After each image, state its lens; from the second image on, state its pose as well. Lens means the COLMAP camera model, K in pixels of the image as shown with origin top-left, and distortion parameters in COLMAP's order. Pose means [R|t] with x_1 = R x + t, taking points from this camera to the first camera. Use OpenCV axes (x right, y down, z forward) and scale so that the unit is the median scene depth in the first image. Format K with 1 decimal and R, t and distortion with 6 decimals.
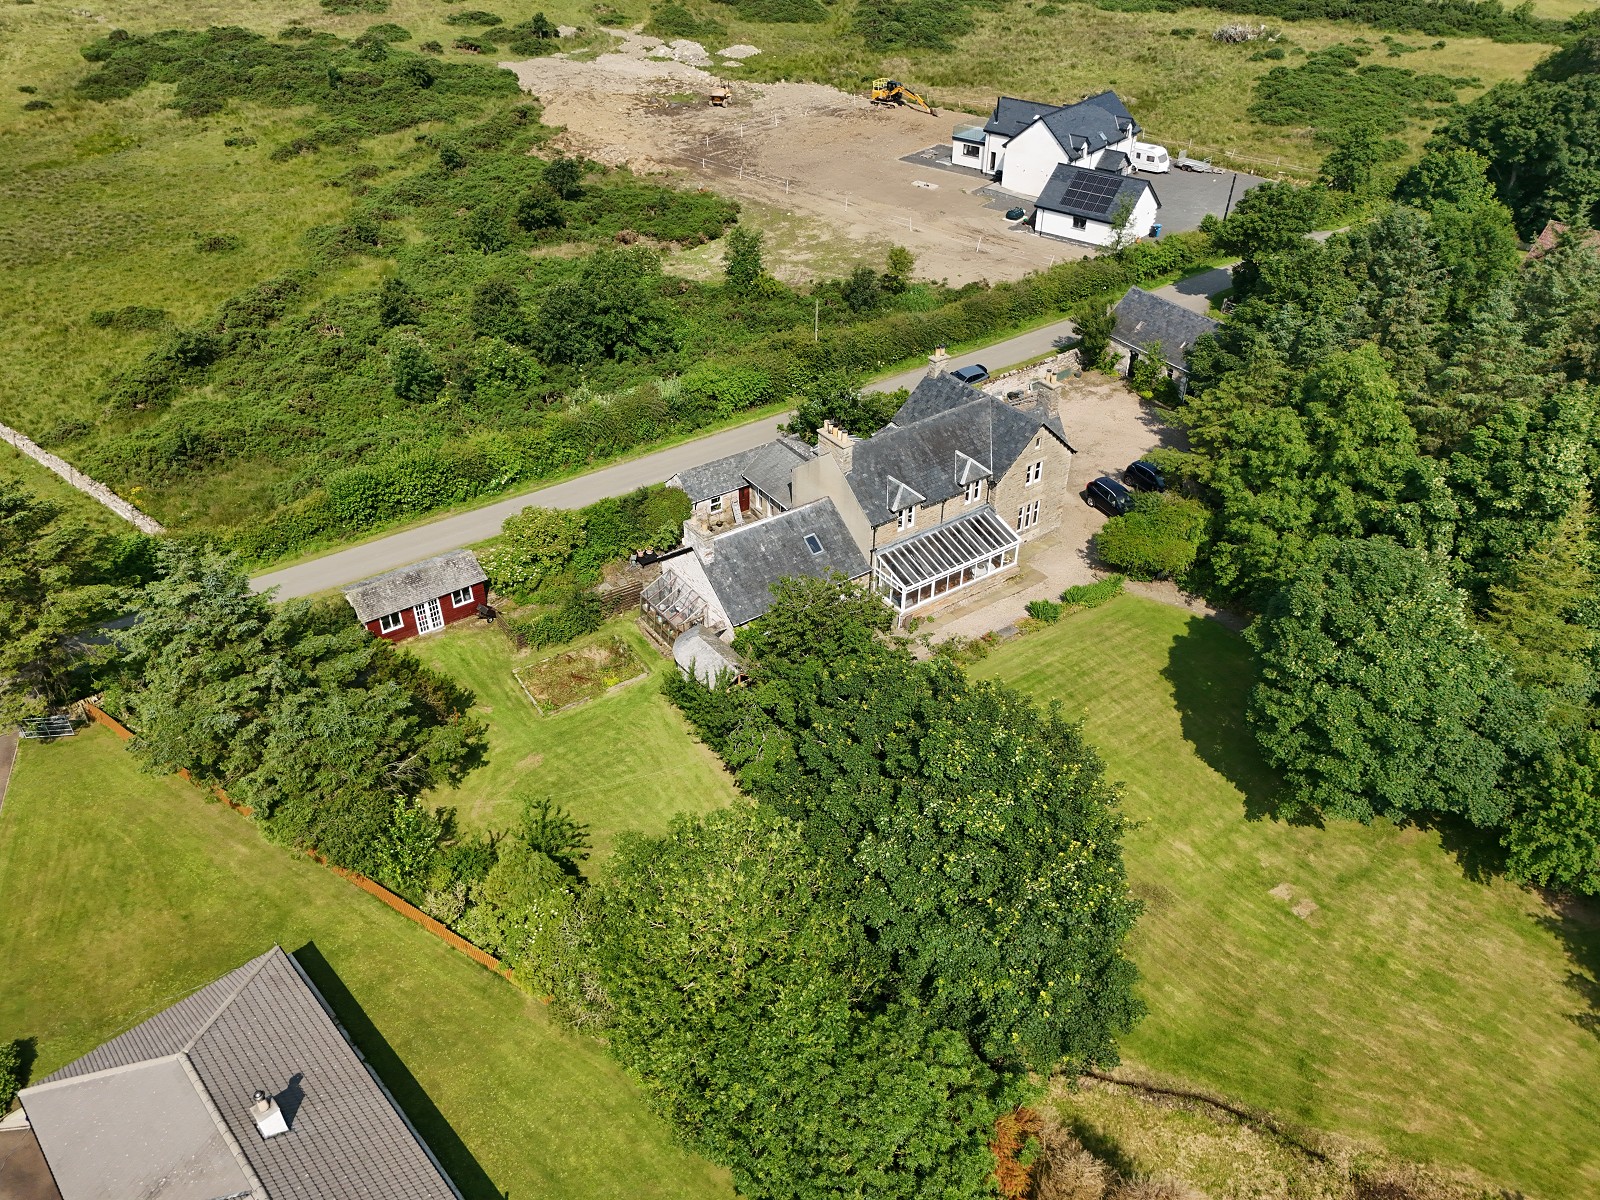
lens RADIAL K [[1182.5, 0, 800.0], [0, 1182.5, 600.0], [0, 0, 1]] dist [0.072354, -0.074817]
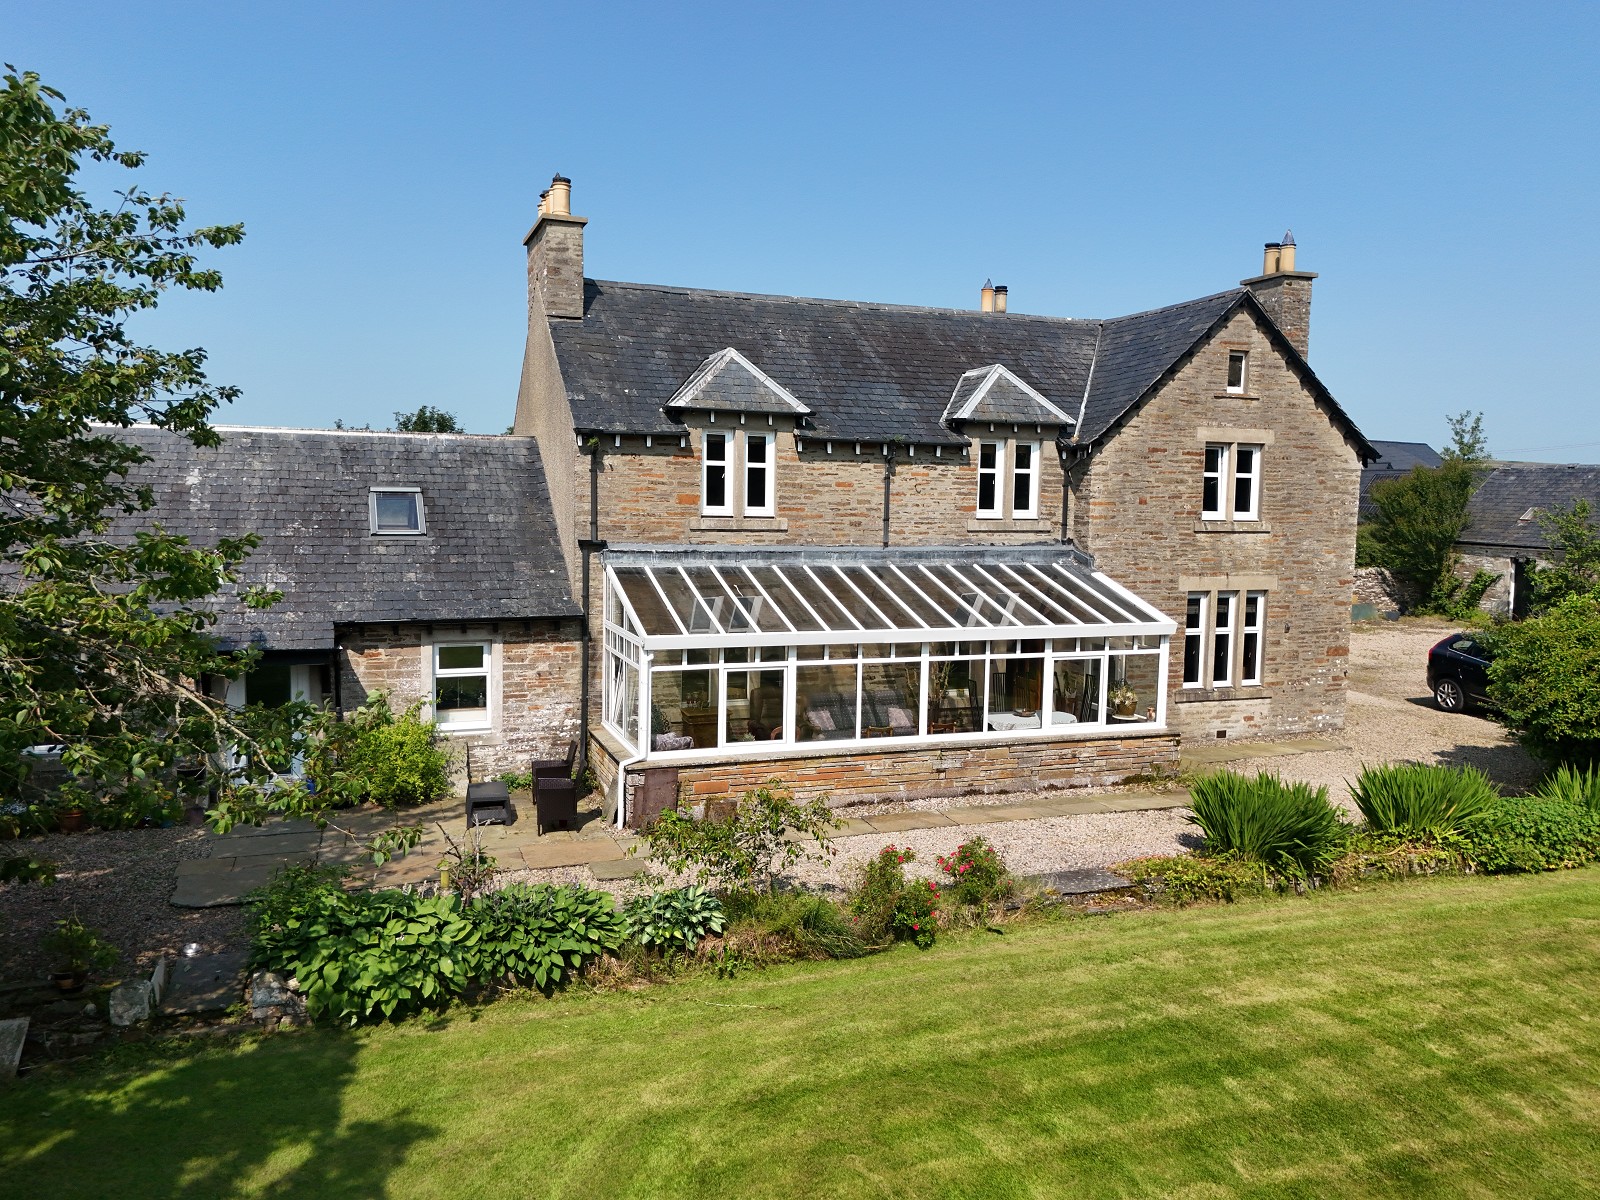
lens RADIAL K [[1182.5, 0, 800.0], [0, 1182.5, 600.0], [0, 0, 1]] dist [0.072354, -0.074817]
pose [[0.966432, 0.038306, -0.254049, 0.171828], [-0.160740, 0.861541, -0.481570, 0.091431], [0.200427, 0.506241, 0.838779, 0.744518]]
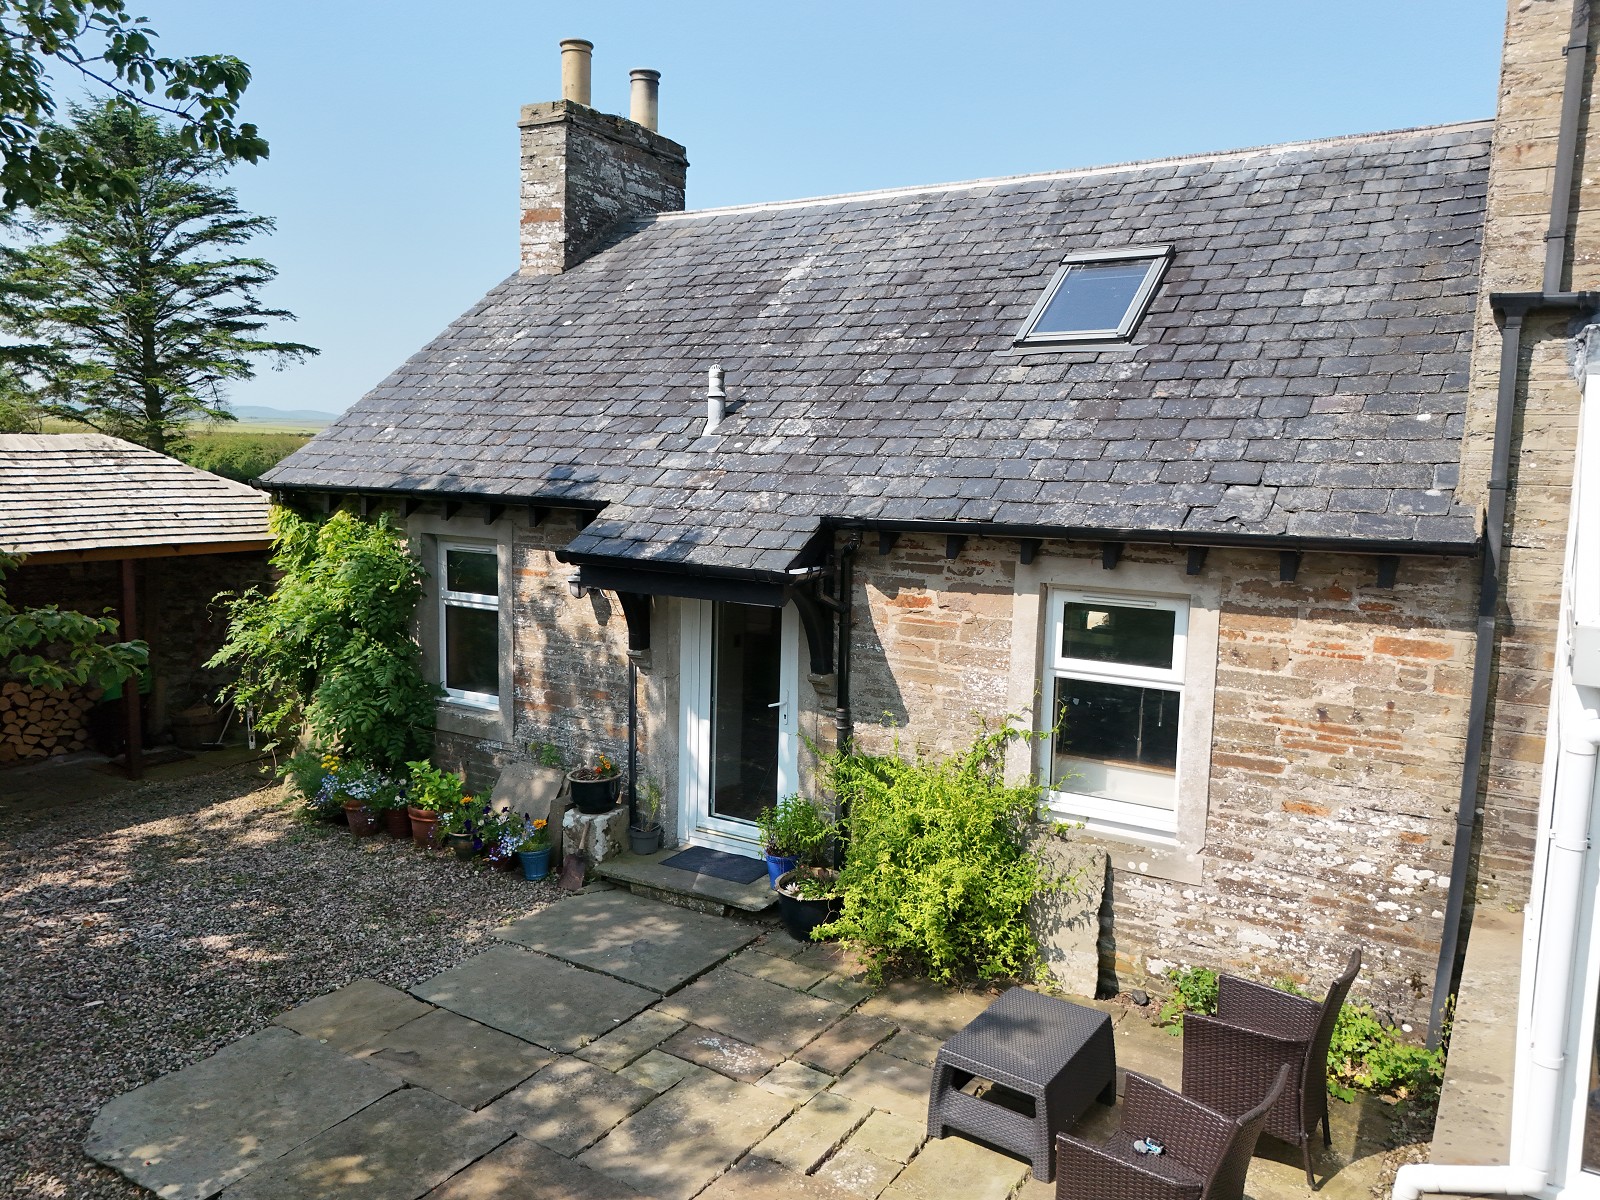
lens RADIAL K [[1182.5, 0, 800.0], [0, 1182.5, 600.0], [0, 0, 1]] dist [0.072354, -0.074817]
pose [[0.393118, 0.123595, -0.911144, 0.114704], [-0.546963, 0.827971, -0.123677, 0.013470], [0.739114, 0.546981, 0.393092, 0.893587]]
